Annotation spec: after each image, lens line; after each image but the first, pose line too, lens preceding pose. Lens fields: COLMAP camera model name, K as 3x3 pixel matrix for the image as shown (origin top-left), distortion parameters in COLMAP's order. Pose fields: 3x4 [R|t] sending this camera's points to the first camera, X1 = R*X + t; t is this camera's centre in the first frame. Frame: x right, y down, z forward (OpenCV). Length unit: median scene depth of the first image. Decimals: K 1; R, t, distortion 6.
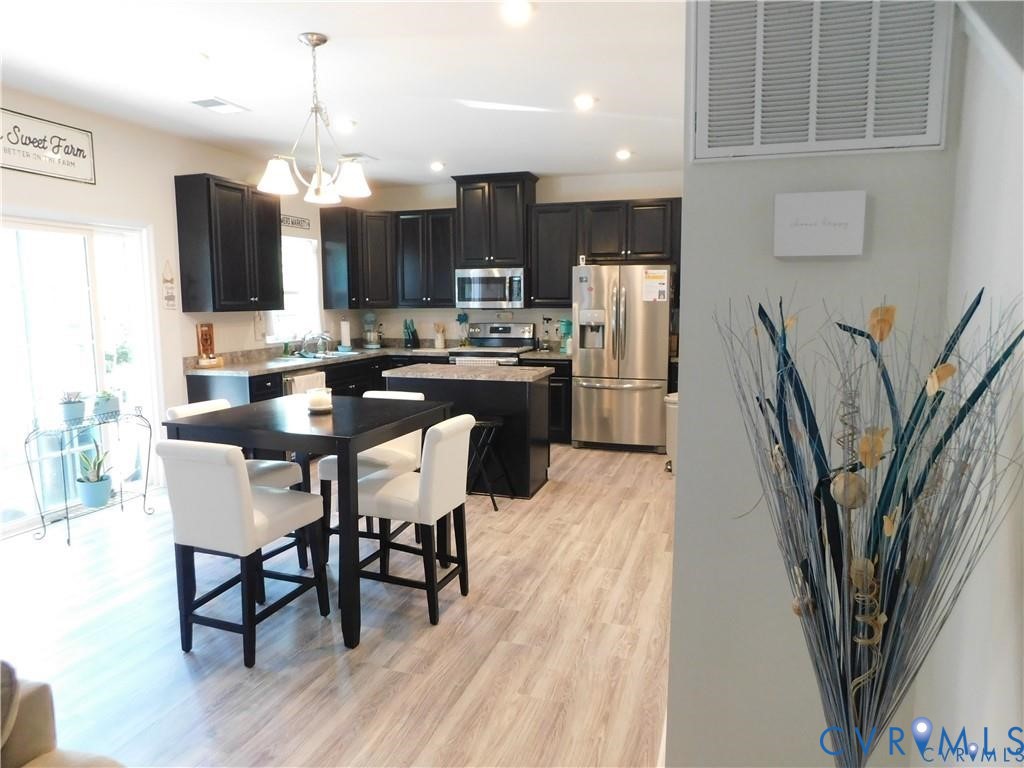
lens RADIAL K [[694.7, 0, 512.0], [0, 694.7, 384.0], [0, 0, 1]] dist [-0.003006, 0.001854]
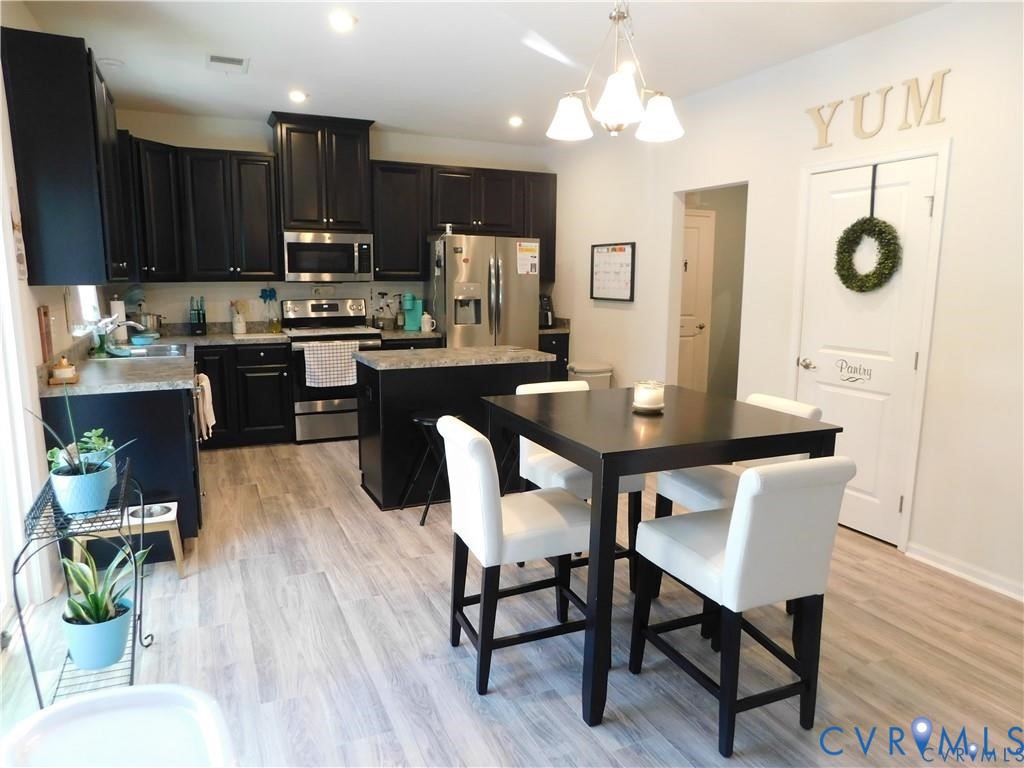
lens RADIAL K [[686.5, 0, 512.0], [0, 686.5, 384.0], [0, 0, 1]] dist [-0.002185, 0.001082]
pose [[0.718486, -0.102935, 0.687882, -0.467006], [0.076163, 0.994685, 0.069293, -0.028925], [-0.691359, 0.002605, 0.722507, 0.271999]]
